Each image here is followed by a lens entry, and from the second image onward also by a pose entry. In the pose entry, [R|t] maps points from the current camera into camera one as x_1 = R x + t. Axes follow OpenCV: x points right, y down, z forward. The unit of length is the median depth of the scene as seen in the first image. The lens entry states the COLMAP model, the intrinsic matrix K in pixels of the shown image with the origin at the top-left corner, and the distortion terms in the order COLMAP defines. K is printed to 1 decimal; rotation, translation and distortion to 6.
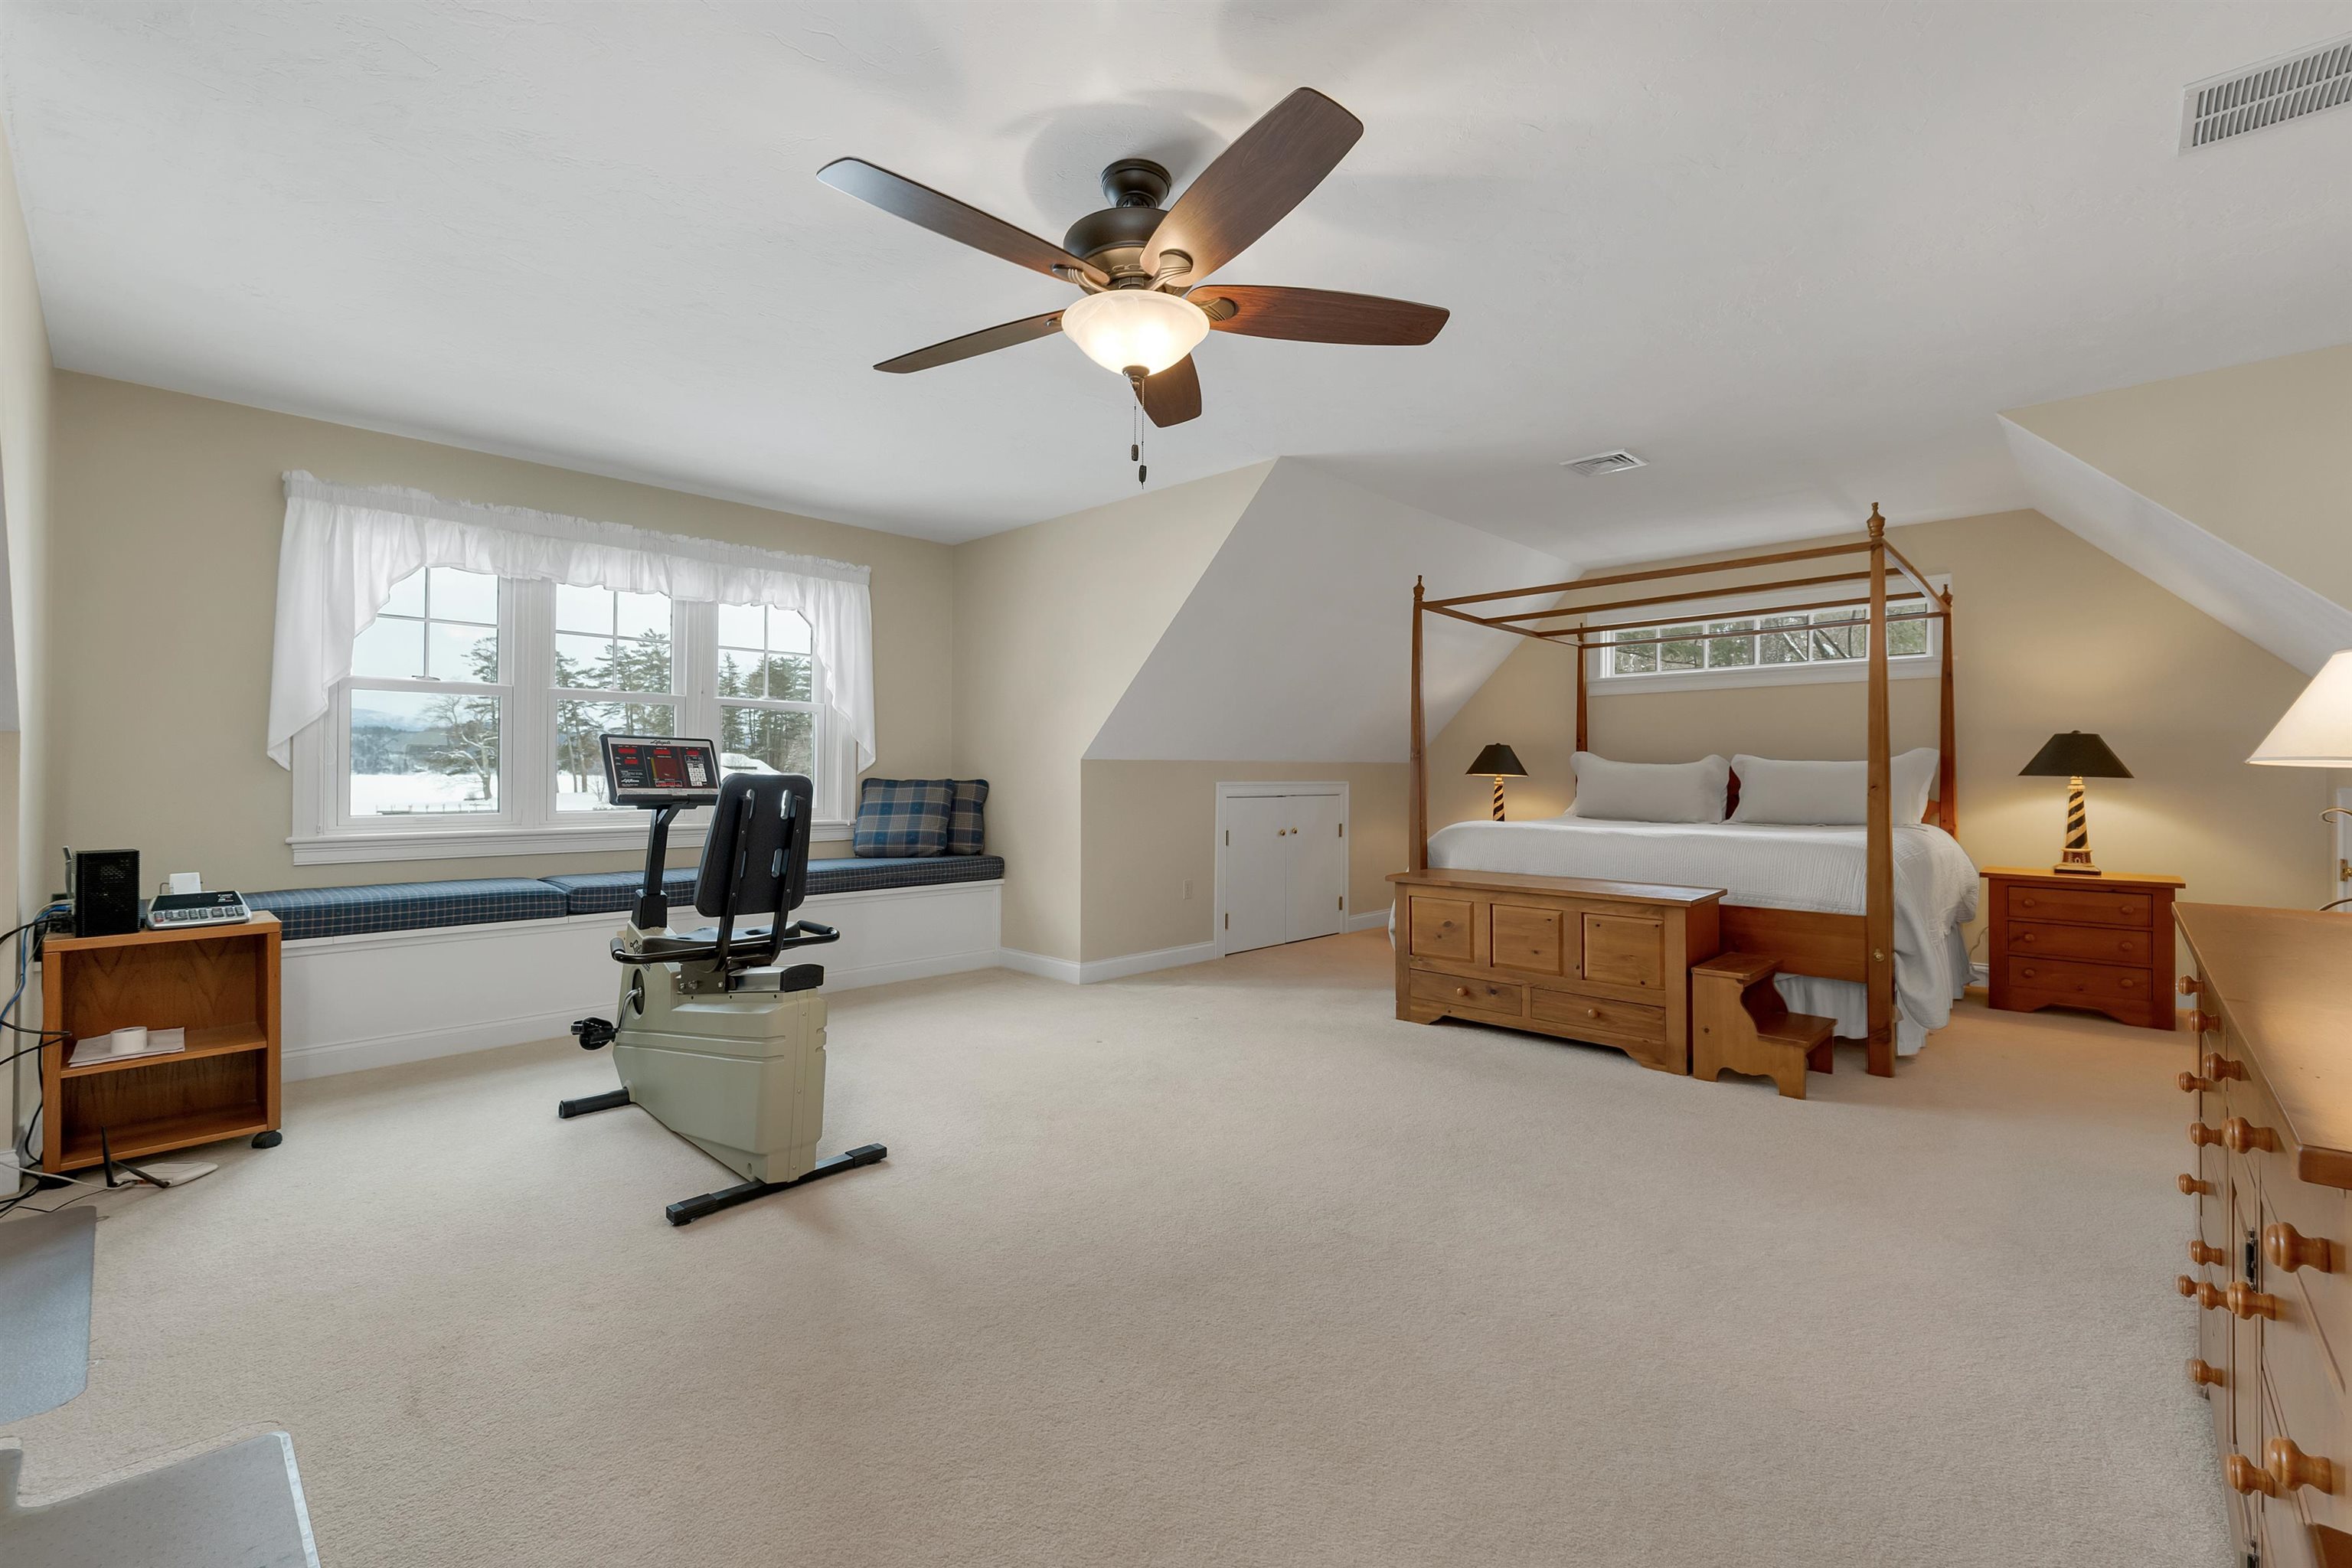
lens RADIAL K [[1032.3, 0, 1168.8], [0, 1032.3, 778.3], [0, 0, 1]] dist [-0.000306, -0.000019]
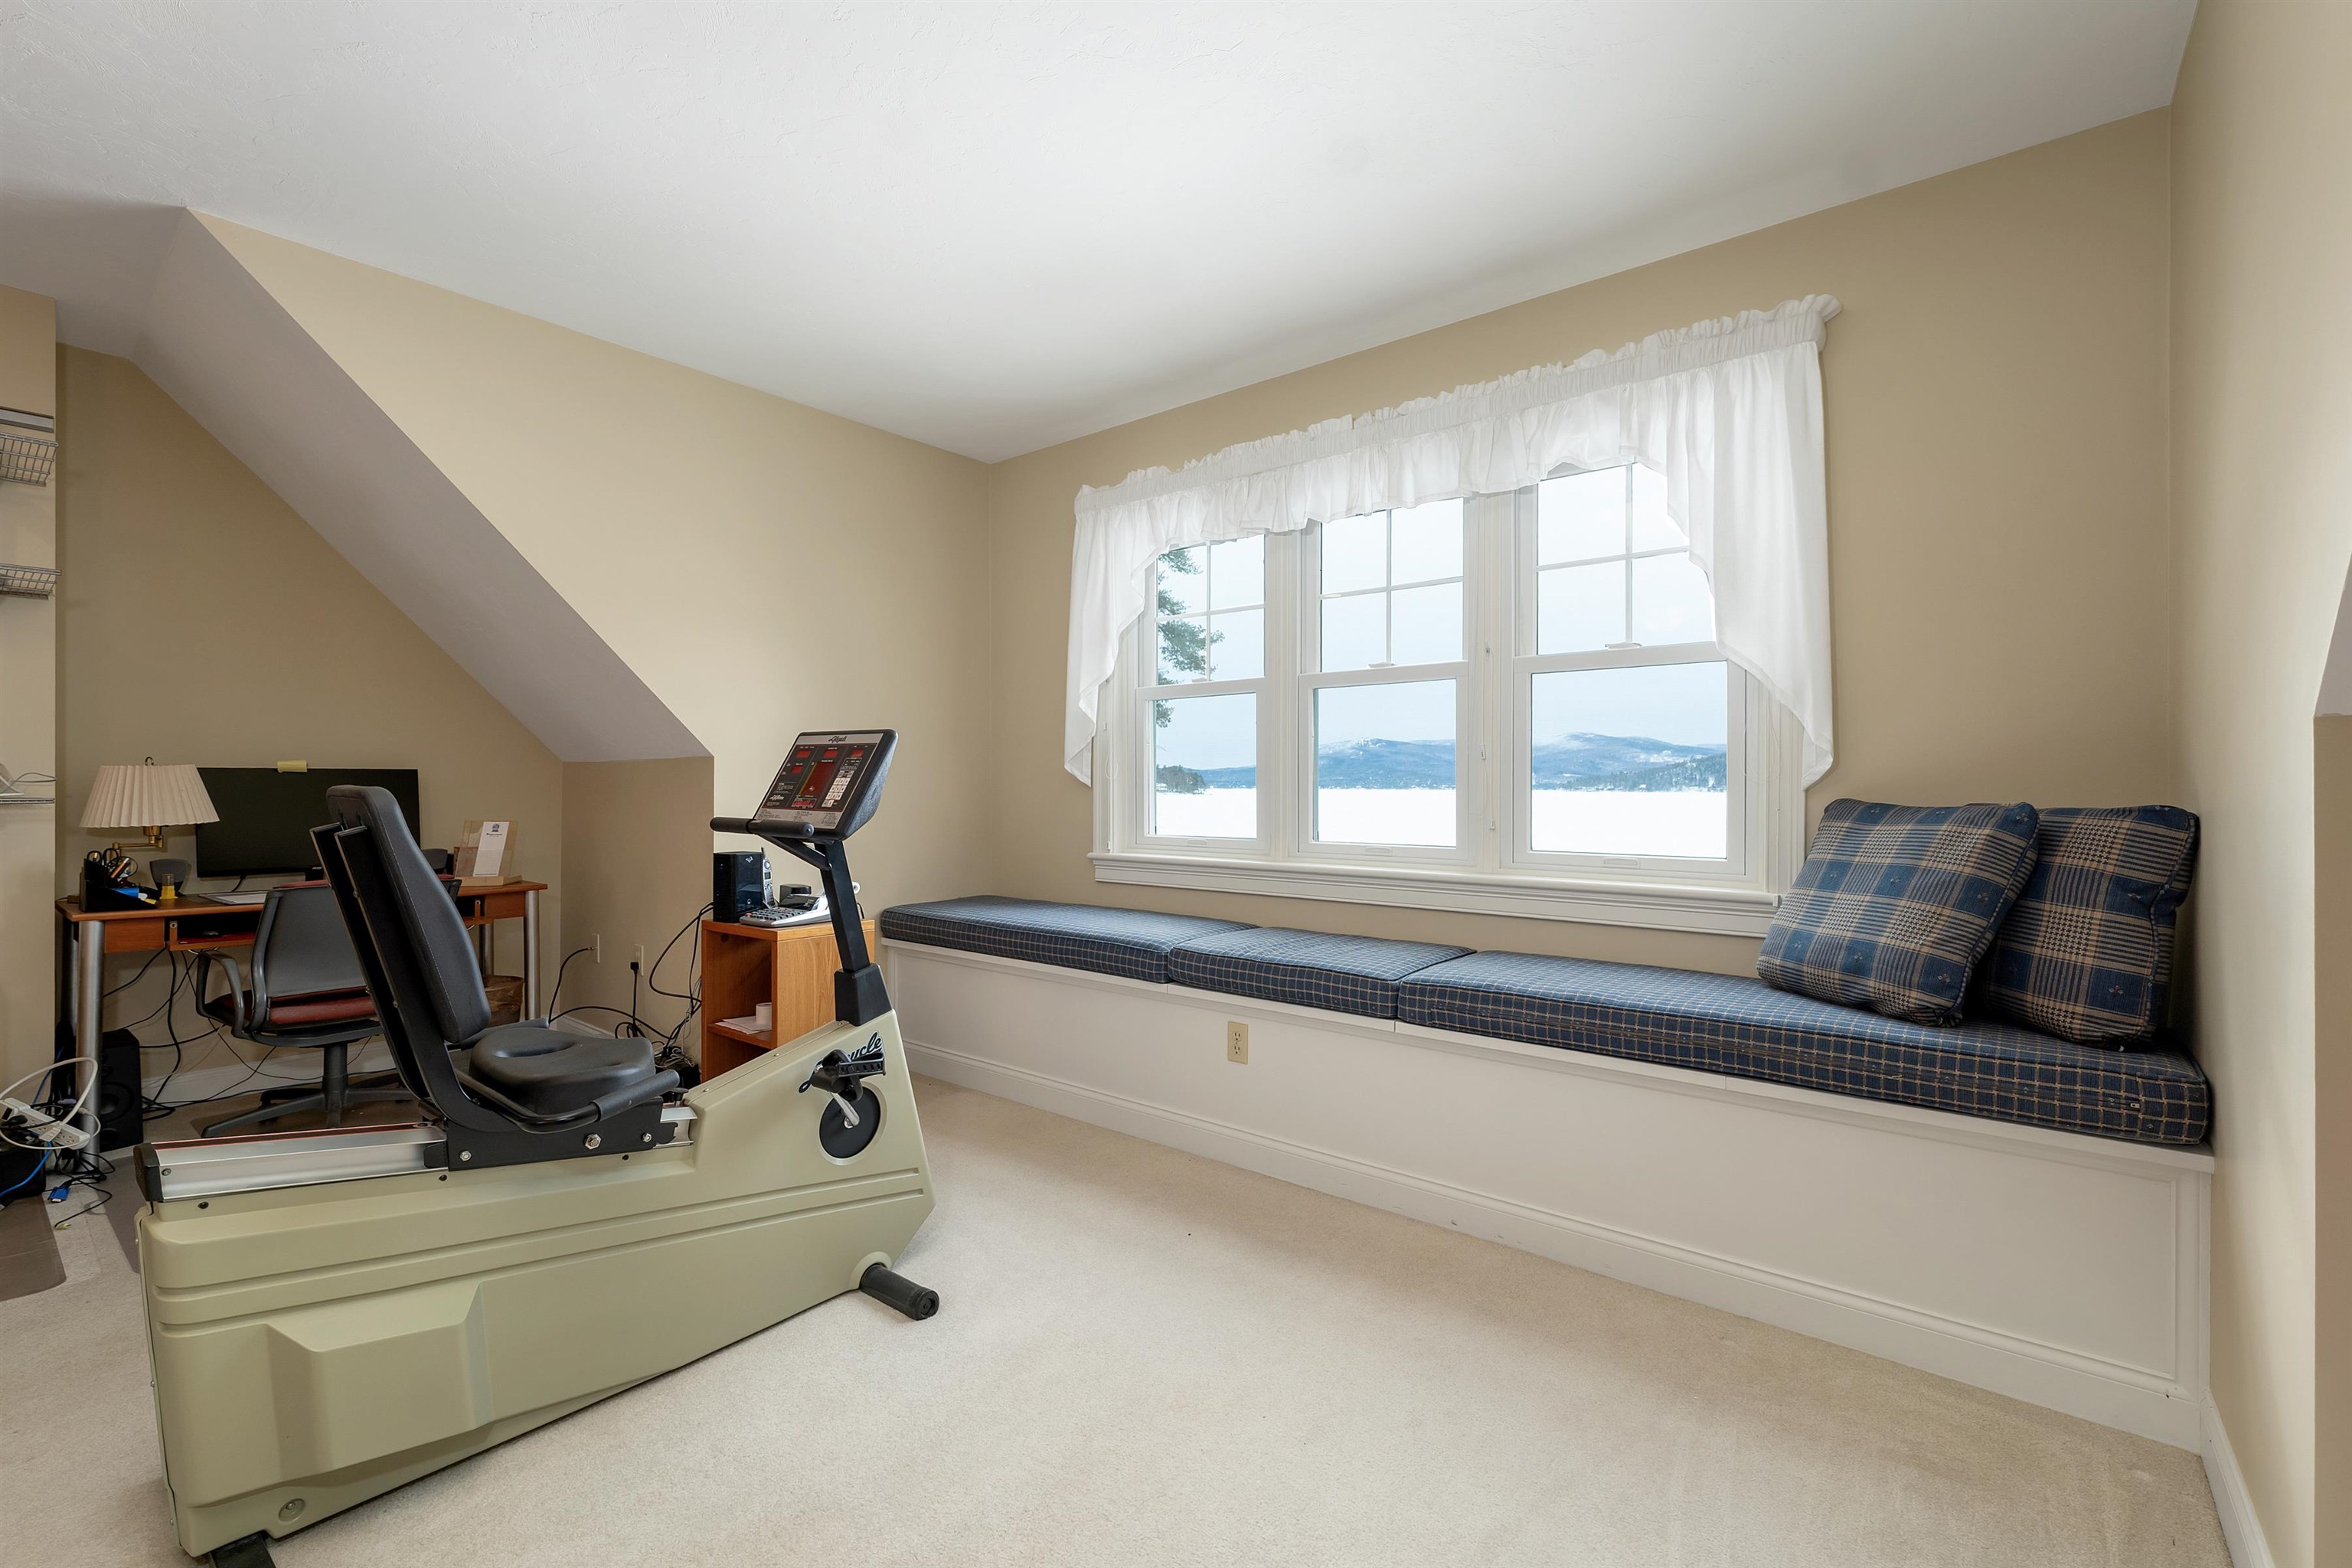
lens RADIAL K [[982.1, 0, 1179.5], [0, 982.1, 790.2], [0, 0, 1]] dist [-0.001996, -0.001102]
pose [[0.098719, 0.002823, -0.995111, 0.083144], [-0.000272, 0.999996, 0.002810, -0.004812], [0.995115, -0.000006, 0.098720, 0.713545]]
